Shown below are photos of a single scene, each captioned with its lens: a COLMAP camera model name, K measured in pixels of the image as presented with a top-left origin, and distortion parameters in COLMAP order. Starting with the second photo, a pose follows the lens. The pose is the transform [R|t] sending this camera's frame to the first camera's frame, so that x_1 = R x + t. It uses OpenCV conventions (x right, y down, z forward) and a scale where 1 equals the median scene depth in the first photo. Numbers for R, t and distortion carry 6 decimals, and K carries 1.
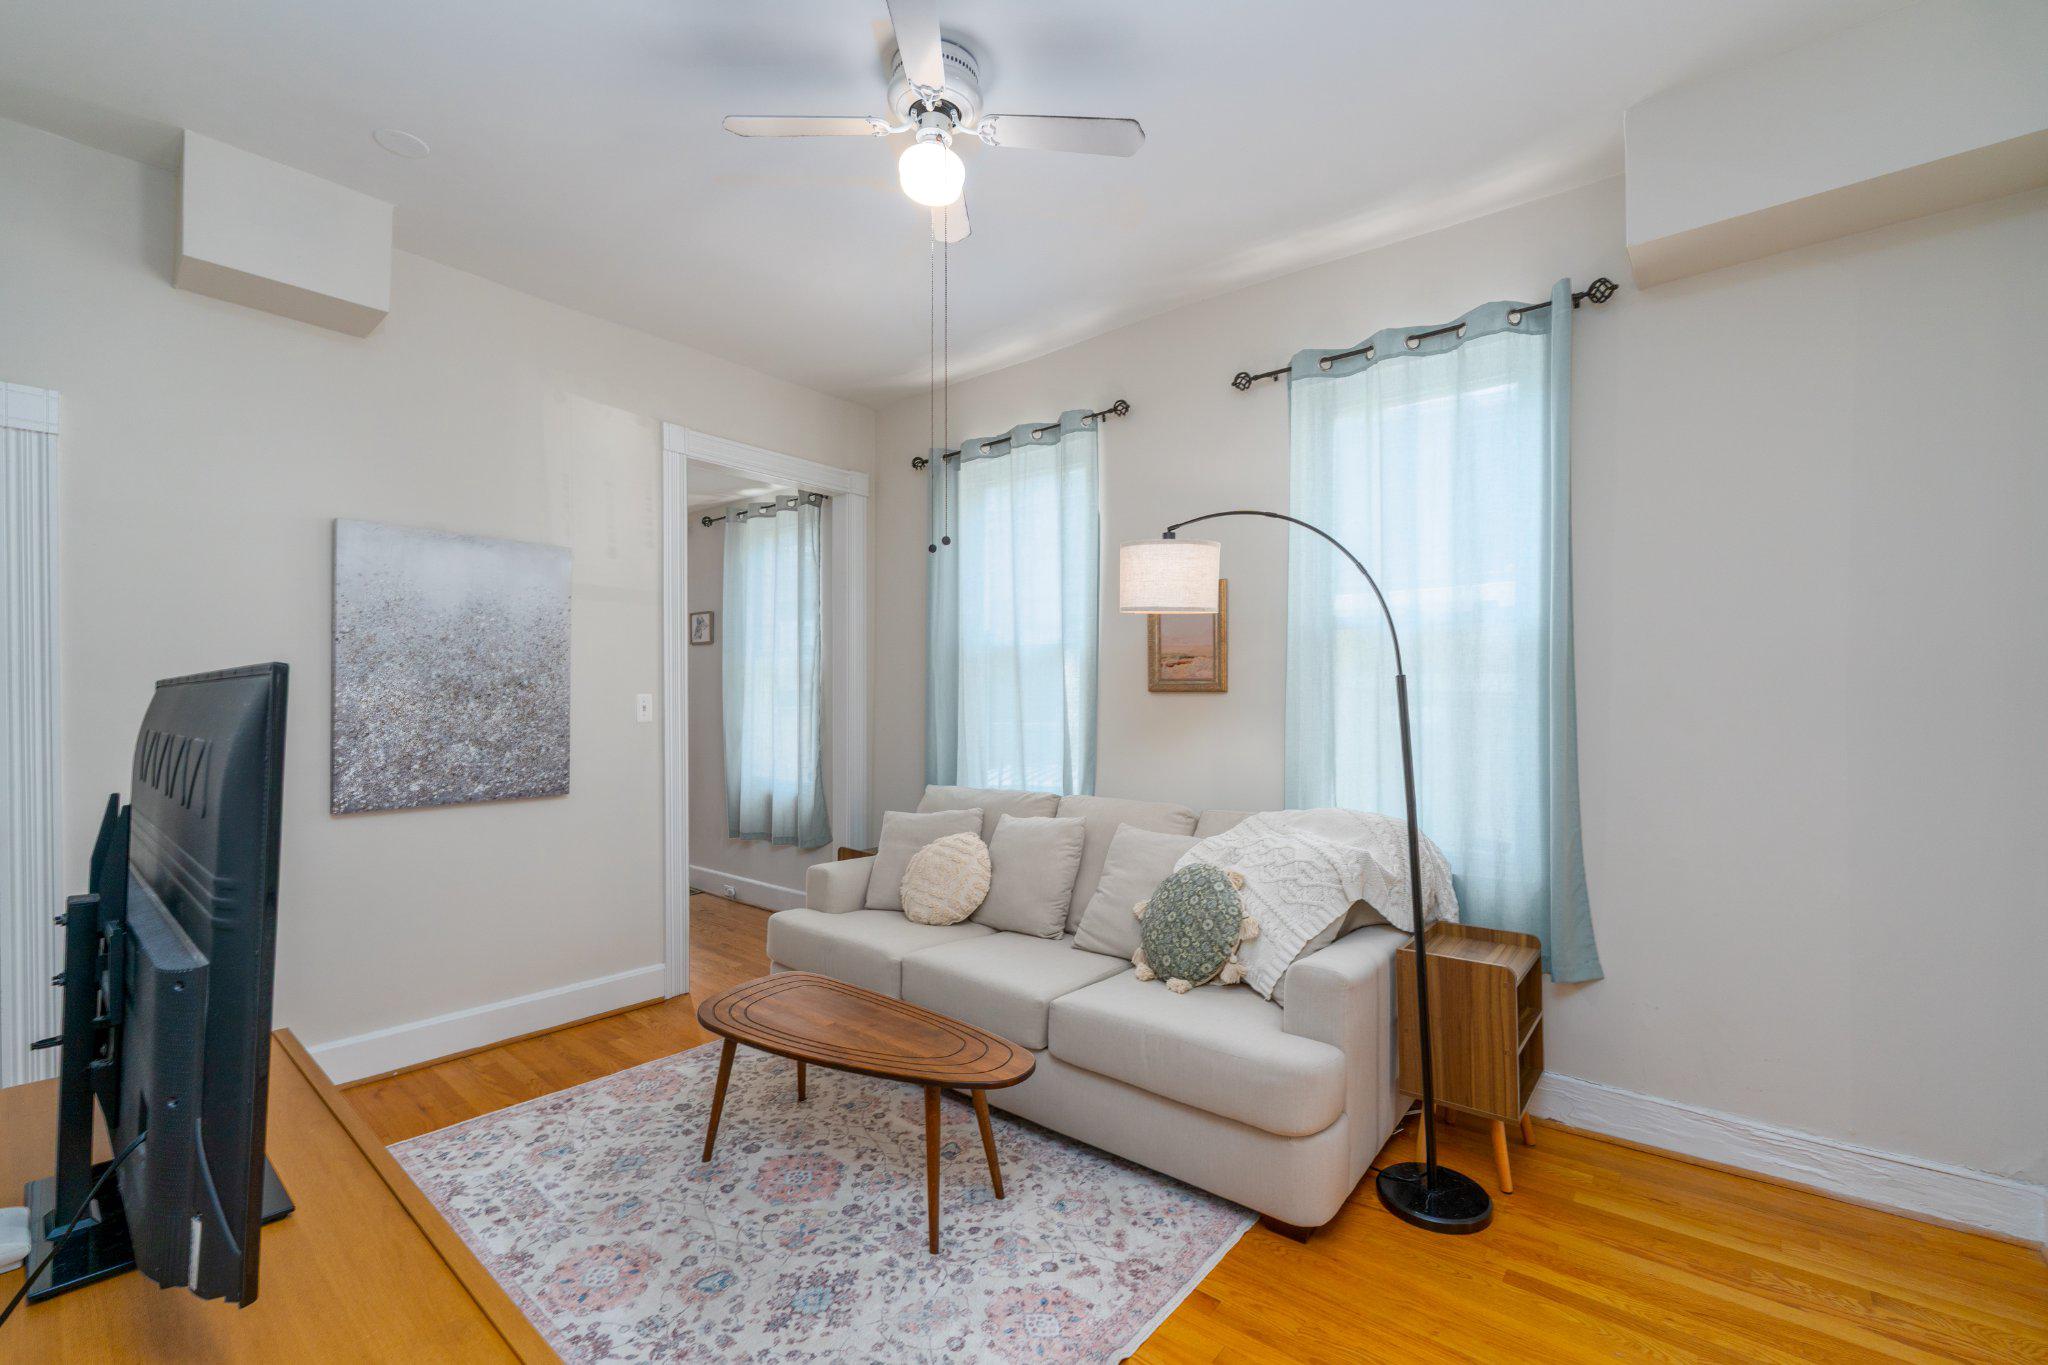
lens RADIAL K [[847.6, 0, 1031.1], [0, 847.6, 692.0], [0, 0, 1]] dist [0.001131, 0.000062]
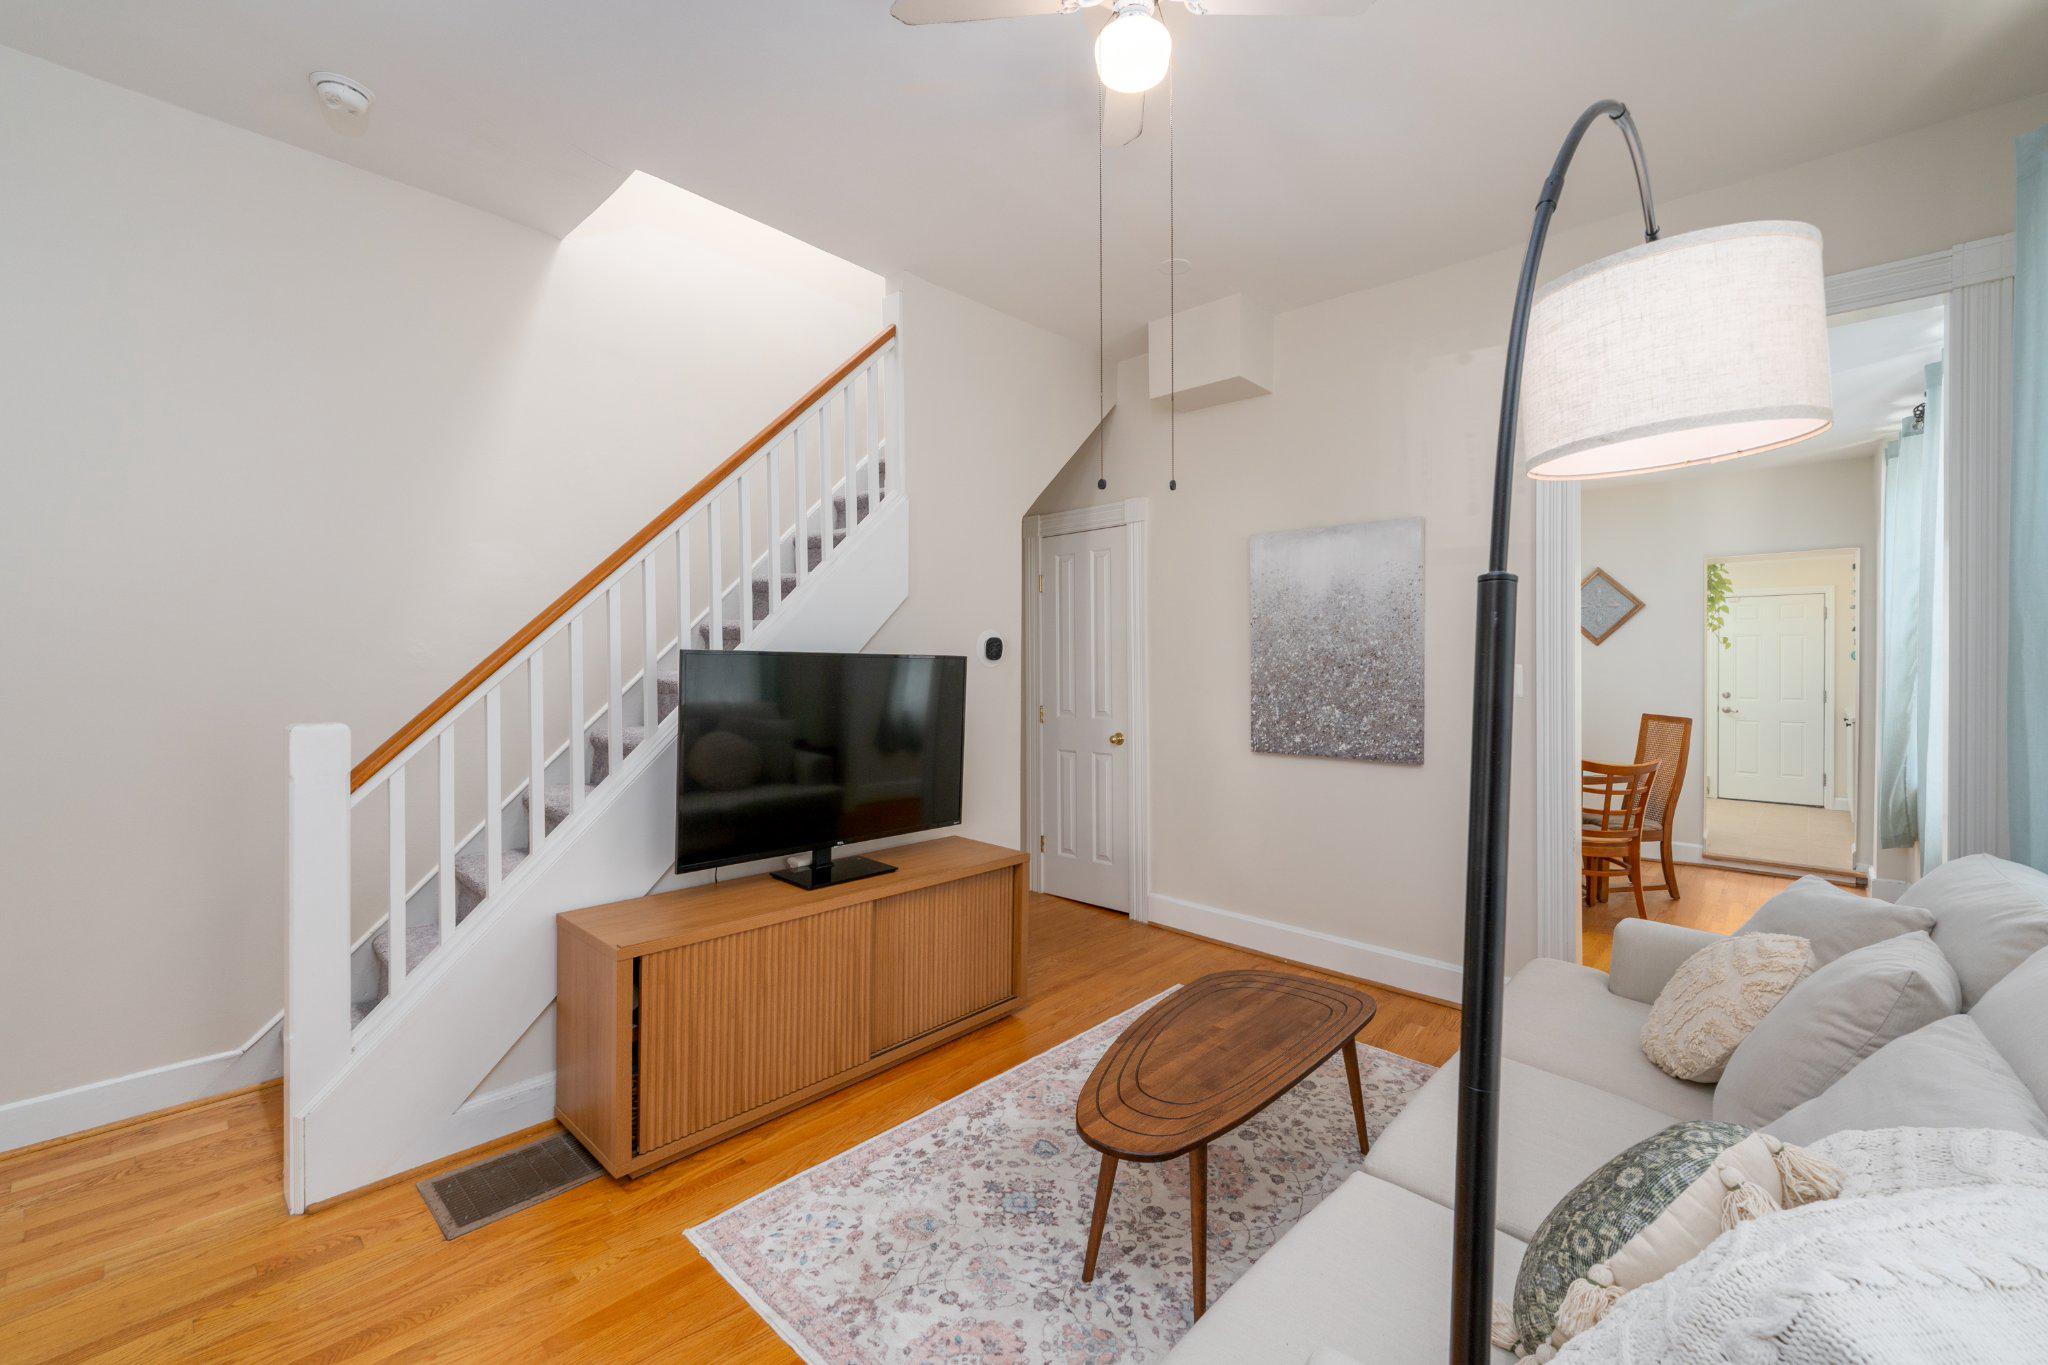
lens RADIAL K [[845.2, 0, 1019.4], [0, 845.2, 669.0], [0, 0, 1]] dist [0.004143, 0.000094]
pose [[-0.056527, 0.003775, -0.998394, 0.537221], [0.000132, 0.999993, 0.003774, 0.004924], [0.998401, 0.000081, -0.056528, 0.666782]]
